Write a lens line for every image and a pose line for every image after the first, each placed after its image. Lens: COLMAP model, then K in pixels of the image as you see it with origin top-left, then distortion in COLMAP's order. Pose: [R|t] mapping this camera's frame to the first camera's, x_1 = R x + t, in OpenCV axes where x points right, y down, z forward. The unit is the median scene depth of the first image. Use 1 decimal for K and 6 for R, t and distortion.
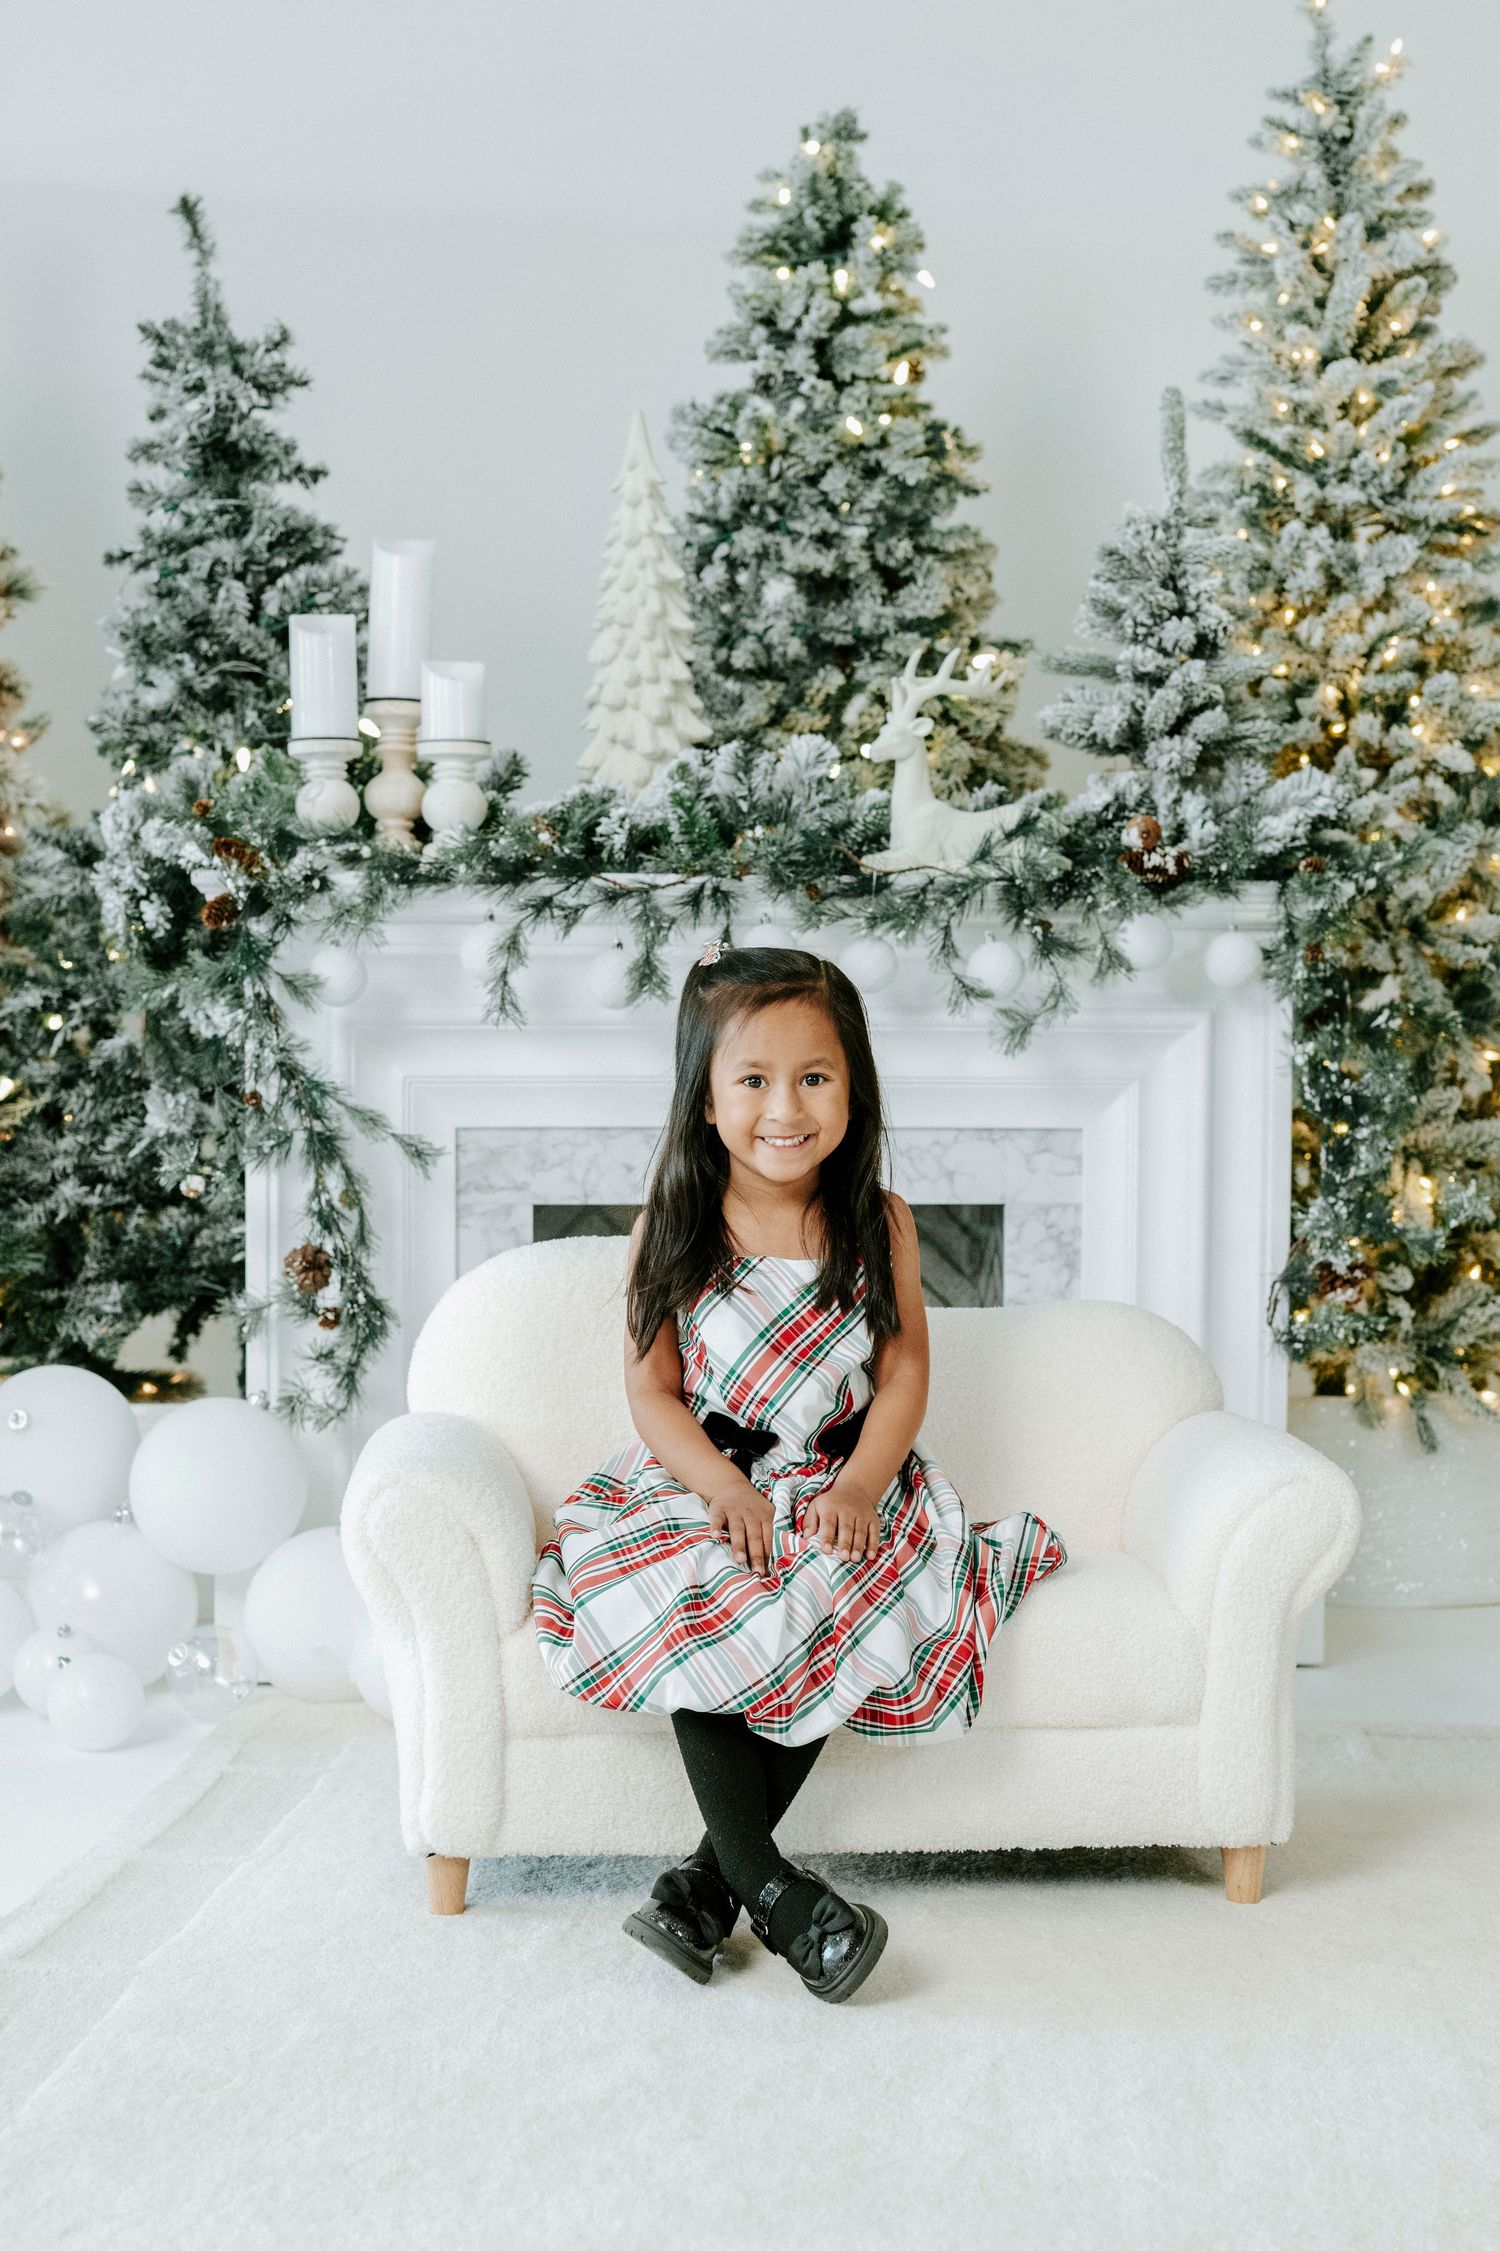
lens RADIAL K [[2778.9, 0, 755.2], [0, 2778.9, 1124.9], [0, 0, 1]] dist [0.003548, -0.018050]
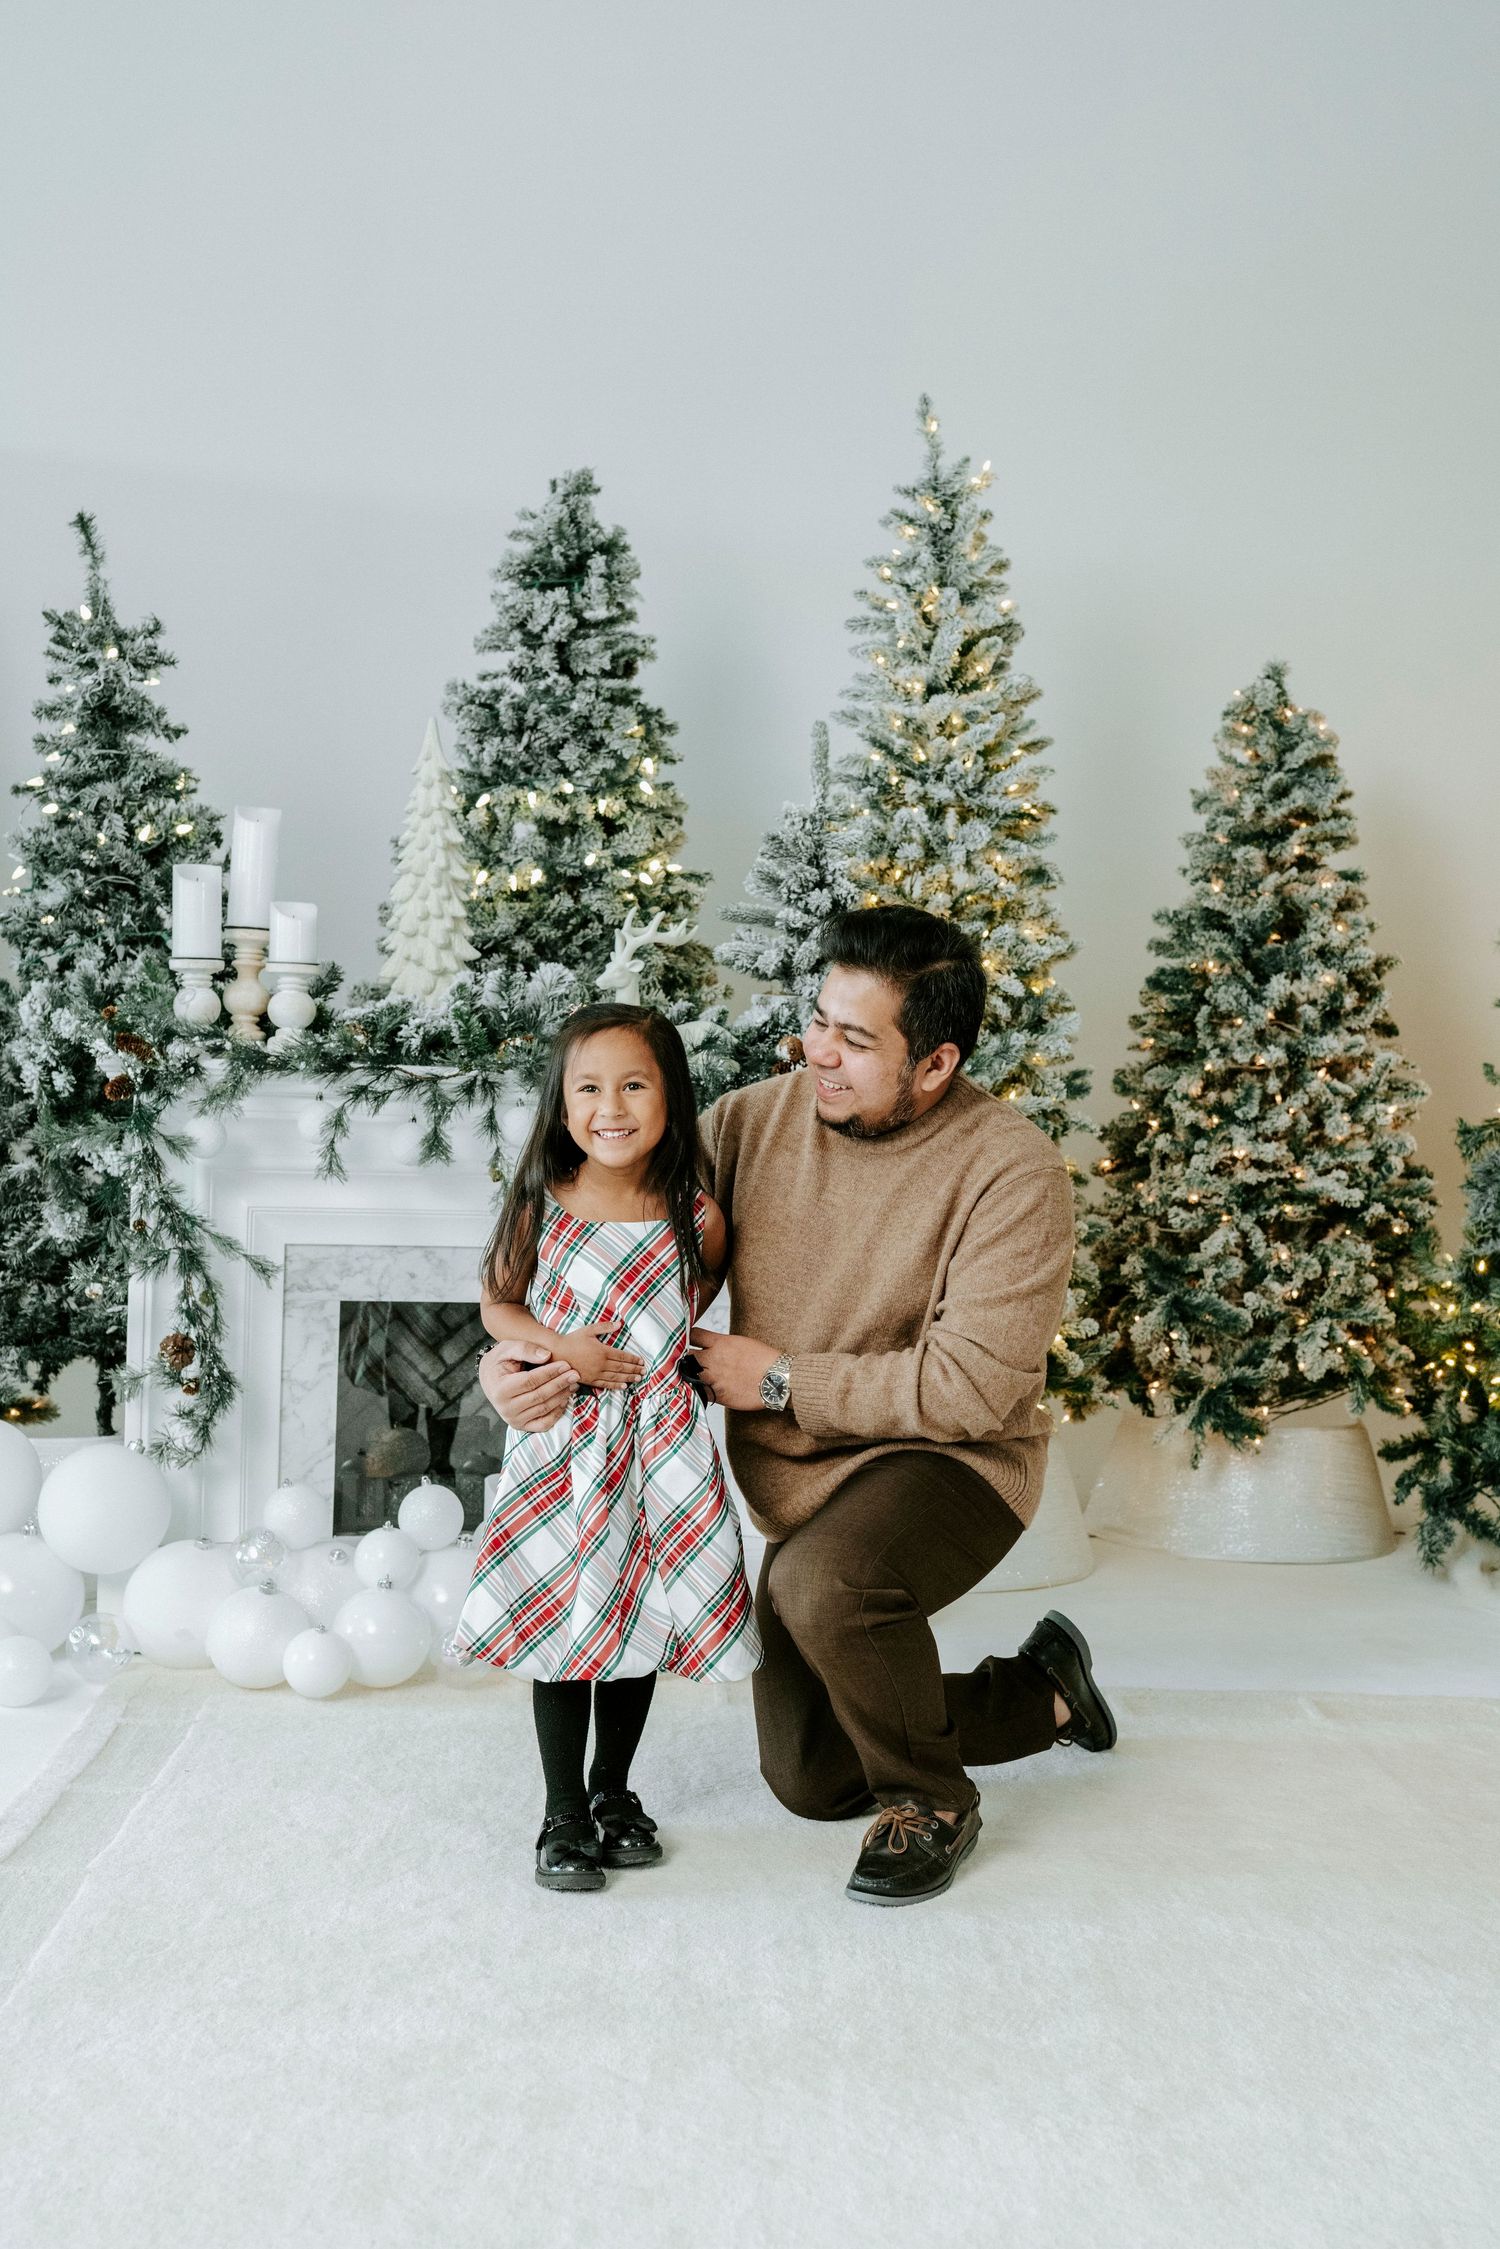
lens RADIAL K [[2341.6, 0, 767.3], [0, 2341.6, 1150.0], [0, 0, 1]] dist [0.003623, -0.009359]
pose [[0.989971, 0.028908, 0.138279, -0.032667], [-0.030044, 0.999530, 0.006137, -0.057126], [-0.138037, -0.010229, 0.990374, -0.162803]]
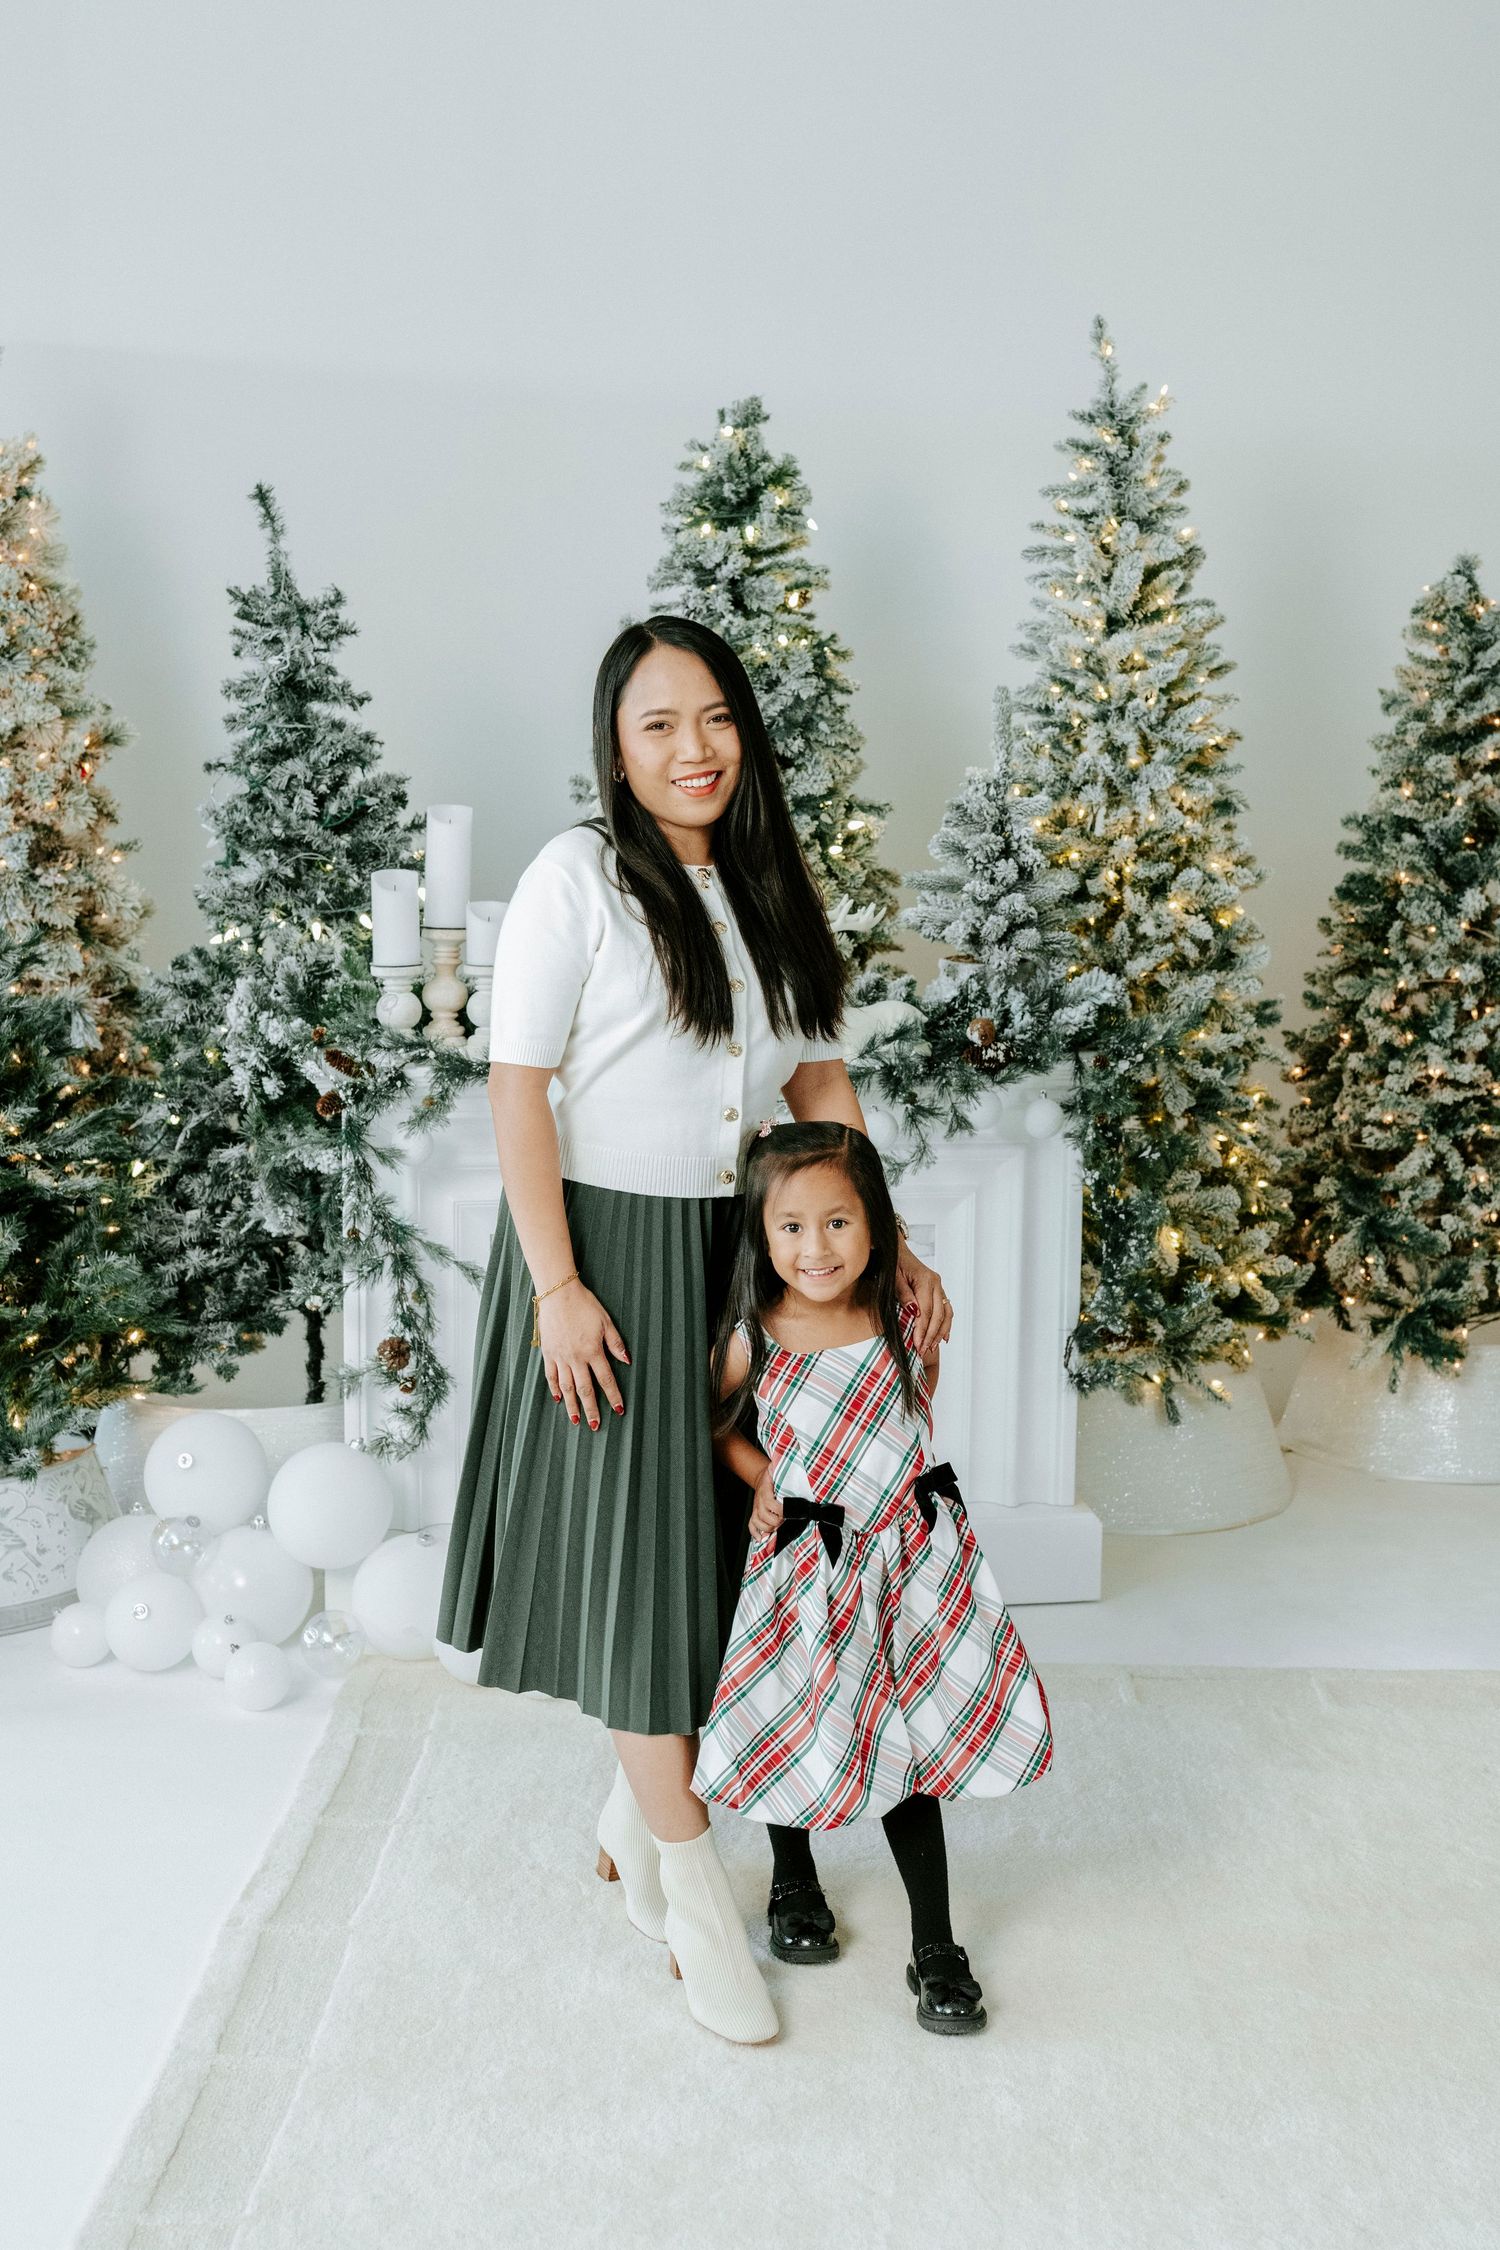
lens RADIAL K [[2443.5, 0, 749.3], [0, 2443.5, 973.1], [0, 0, 1]] dist [0.003045, 0.000065]
pose [[0.997663, -0.001083, 0.068315, -0.059554], [-0.003074, 0.998150, 0.060717, -0.197566], [-0.068254, -0.060785, 0.995815, -0.214764]]
